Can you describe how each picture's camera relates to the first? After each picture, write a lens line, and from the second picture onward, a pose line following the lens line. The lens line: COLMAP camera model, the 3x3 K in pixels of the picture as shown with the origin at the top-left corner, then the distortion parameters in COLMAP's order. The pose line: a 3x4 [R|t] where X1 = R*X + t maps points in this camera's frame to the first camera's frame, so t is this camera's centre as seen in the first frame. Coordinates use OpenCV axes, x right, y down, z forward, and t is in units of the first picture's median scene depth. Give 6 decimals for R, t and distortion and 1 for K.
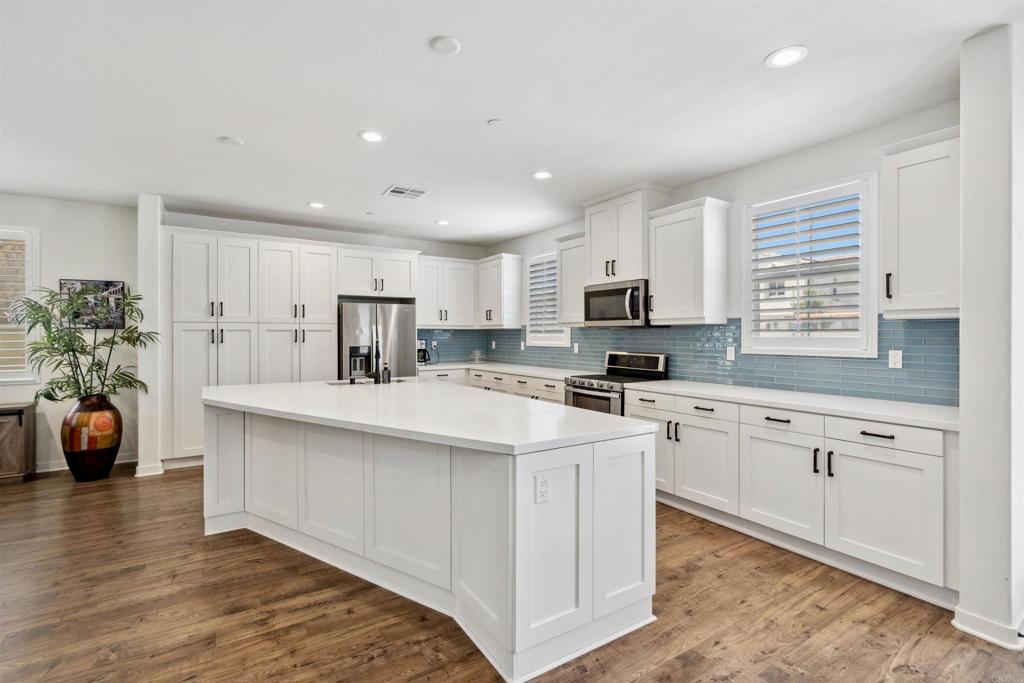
lens RADIAL K [[471.8, 0, 513.9], [0, 471.8, 334.7], [0, 0, 1]] dist [-0.015031, 0.000164]
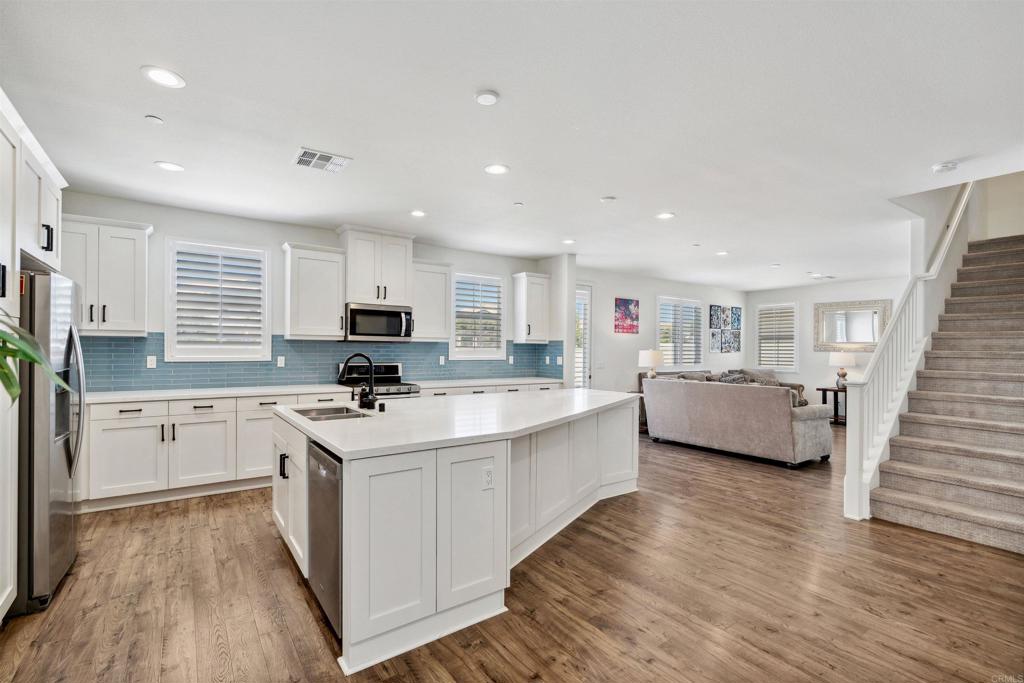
lens RADIAL K [[471.8, 0, 512.8], [0, 471.8, 352.9], [0, 0, 1]] dist [-0.015031, 0.000164]
pose [[-0.048658, -0.013407, 0.998726, -0.950976], [-0.015227, 0.999804, 0.012680, -0.008667], [-0.998699, -0.014591, -0.048852, 0.682878]]
